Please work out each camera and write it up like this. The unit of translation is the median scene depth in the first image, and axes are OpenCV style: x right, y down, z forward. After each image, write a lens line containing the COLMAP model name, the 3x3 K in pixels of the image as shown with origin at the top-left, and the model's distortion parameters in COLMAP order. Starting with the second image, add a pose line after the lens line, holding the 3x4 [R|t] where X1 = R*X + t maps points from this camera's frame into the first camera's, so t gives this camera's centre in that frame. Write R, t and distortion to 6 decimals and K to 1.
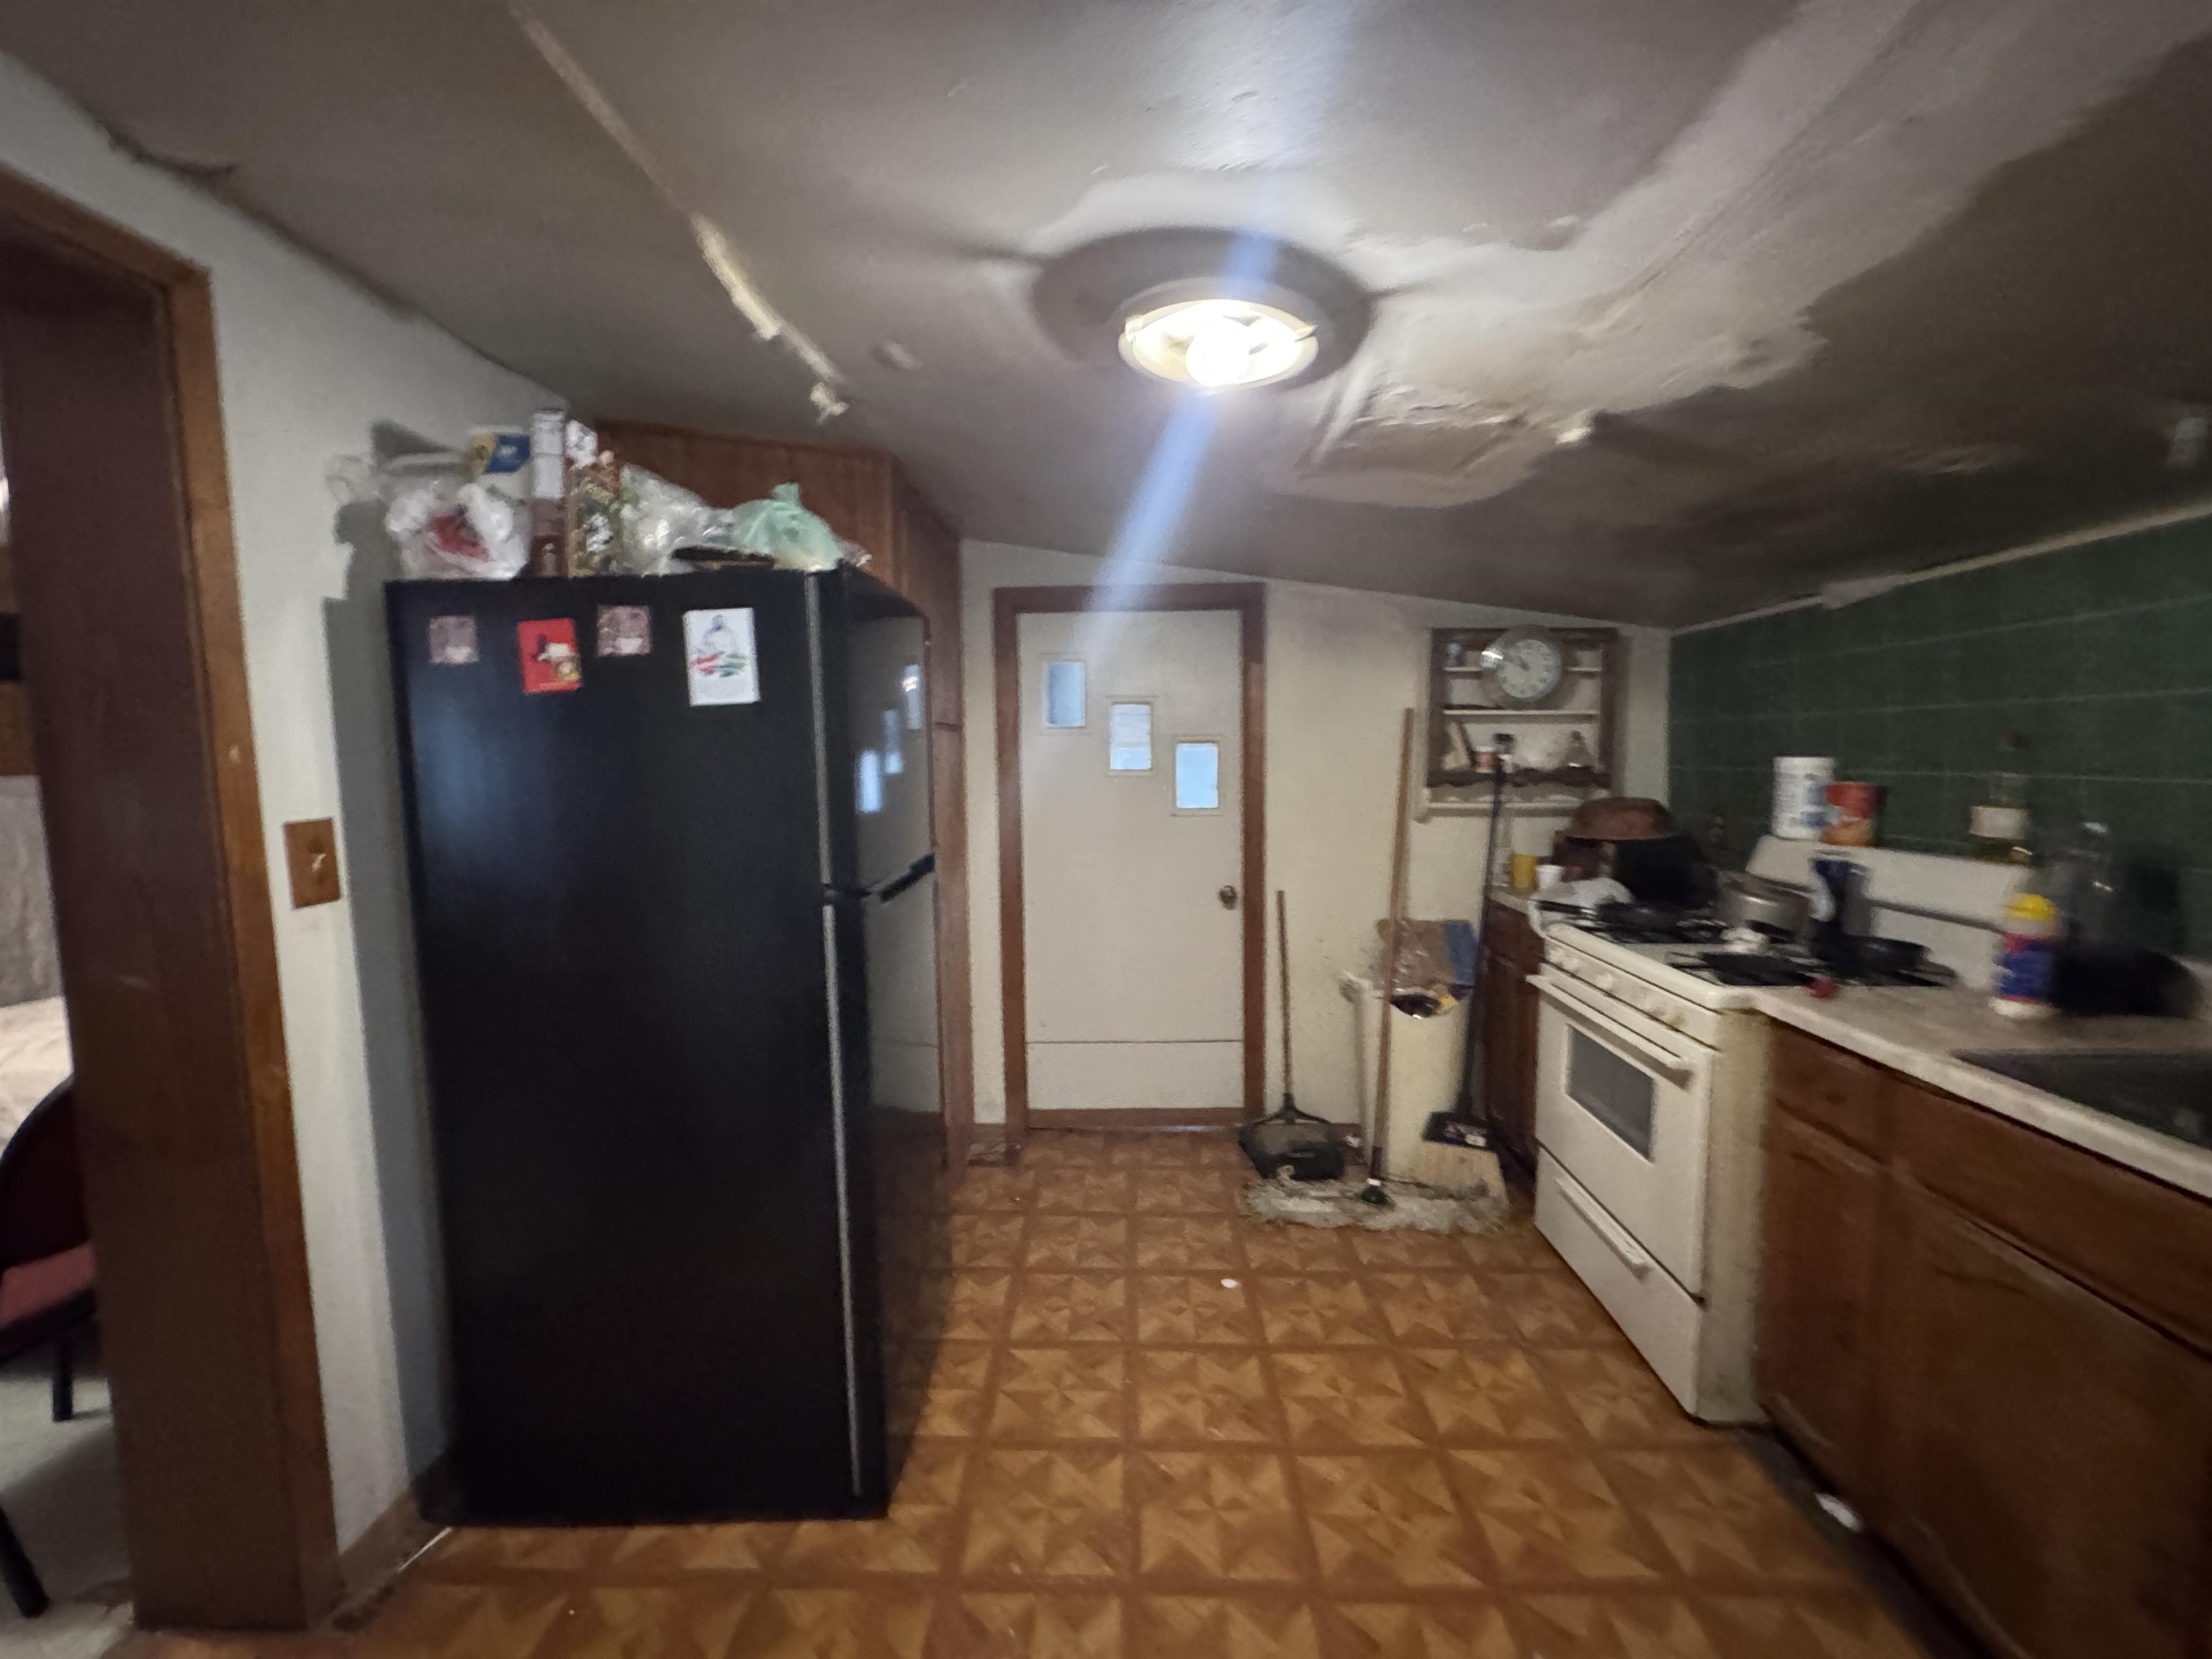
lens RADIAL K [[890.6, 0, 1103.1], [0, 890.6, 824.6], [0, 0, 1]] dist [-0.003857, 0.000510]
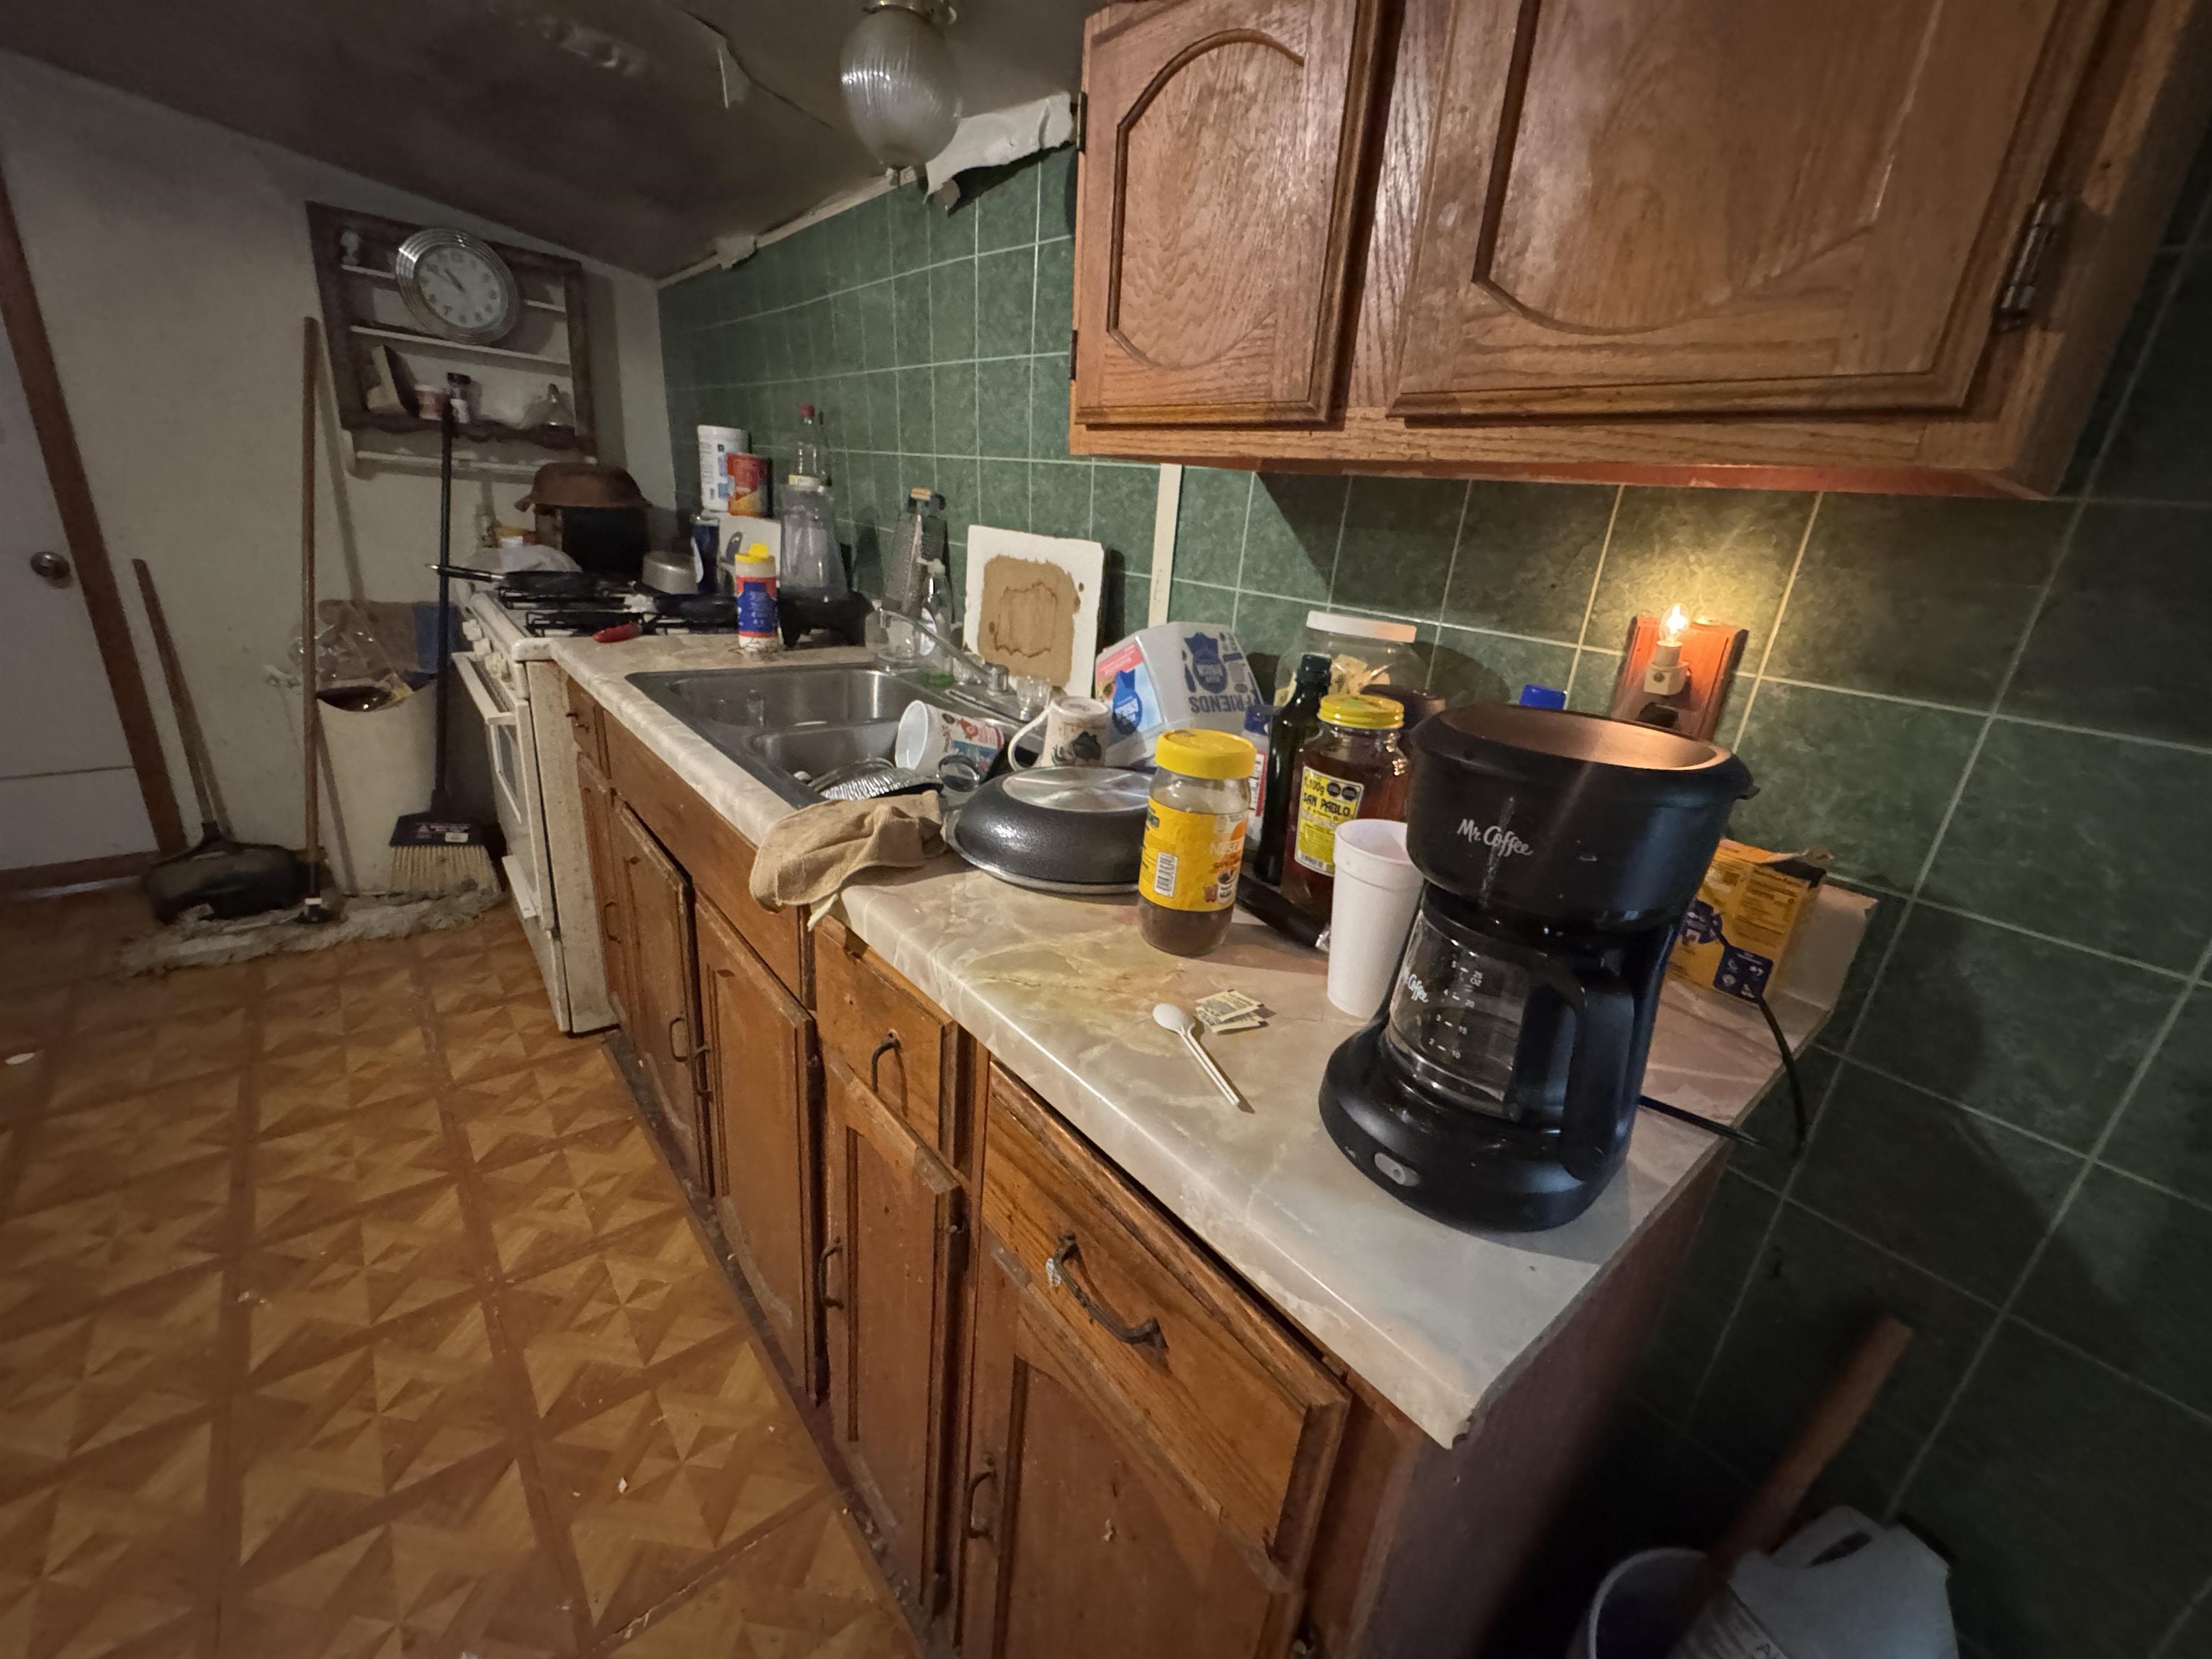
lens RADIAL K [[893.2, 0, 1104.1], [0, 893.2, 827.5], [0, 0, 1]] dist [-0.003002, 0.000448]
pose [[0.742104, -0.157051, 0.651627, 0.324027], [-0.045915, 0.957969, 0.283174, 0.048145], [-0.668711, -0.240064, 0.703701, -0.122355]]
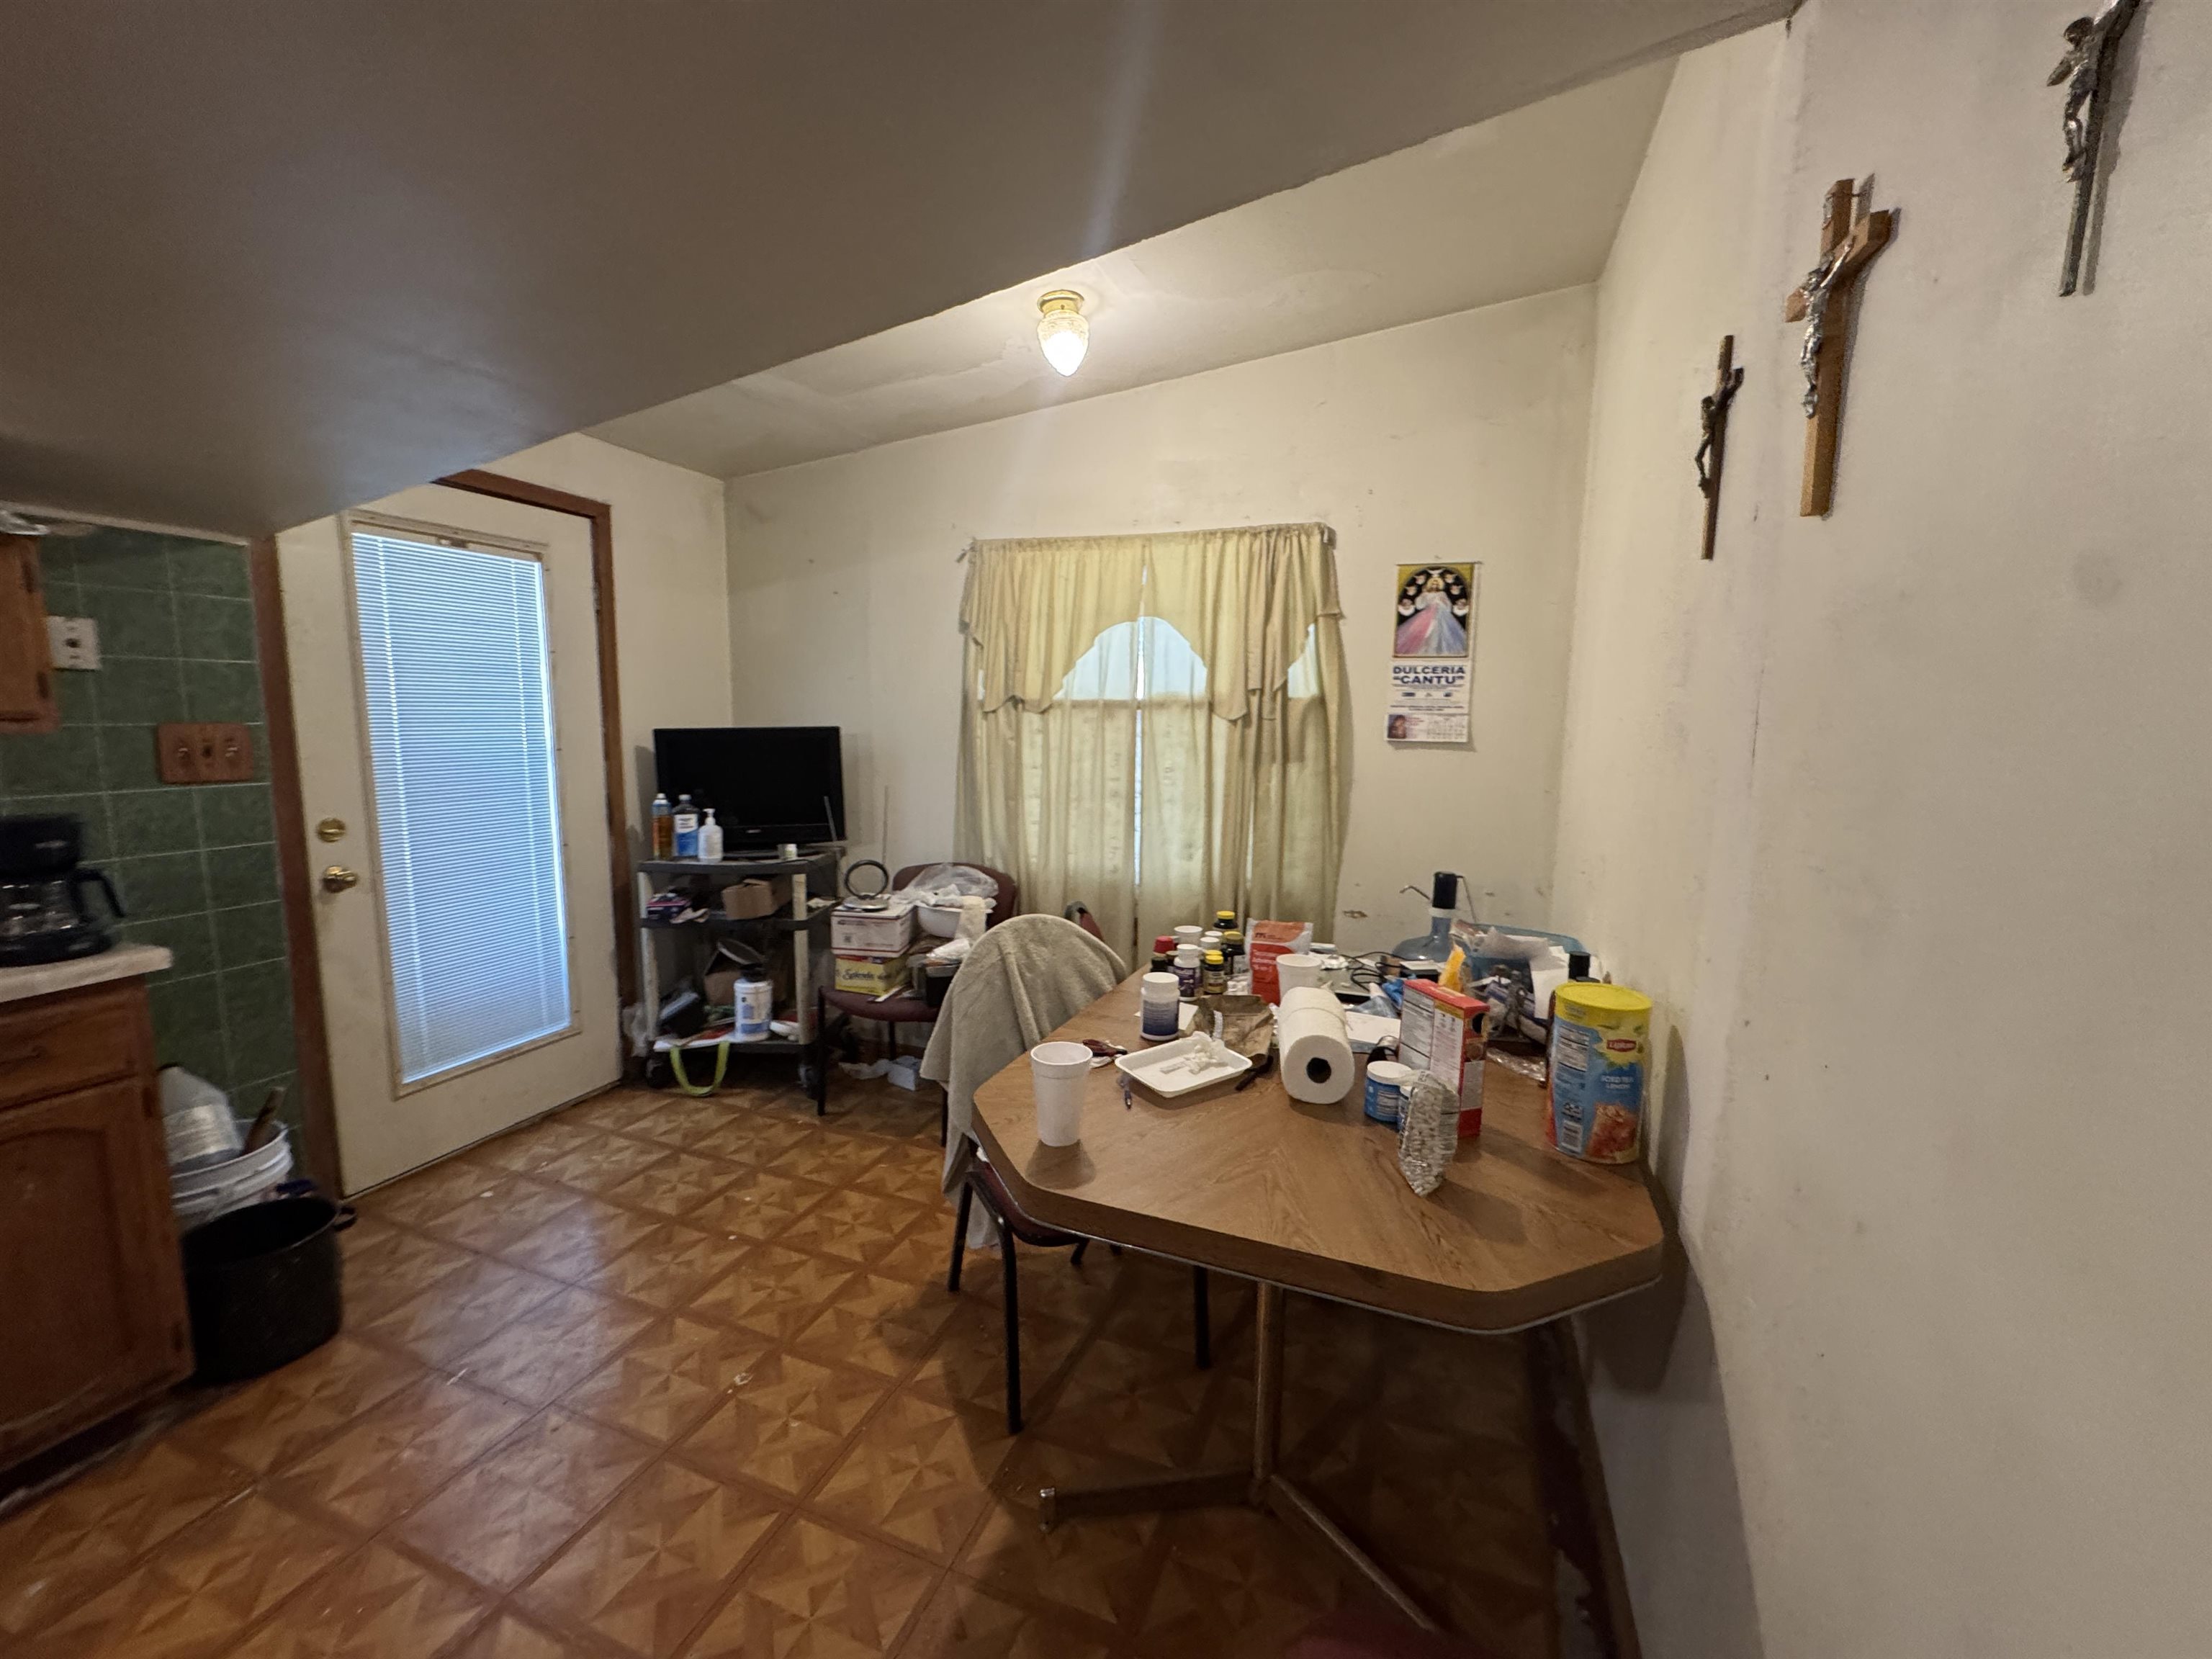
lens RADIAL K [[890.6, 0, 1103.1], [0, 890.6, 824.6], [0, 0, 1]] dist [-0.003857, 0.000510]
pose [[-0.942322, -0.040191, 0.332286, -0.371042], [0.025368, 0.981333, 0.190636, -0.014139], [-0.333745, 0.188070, -0.923712, 0.256298]]
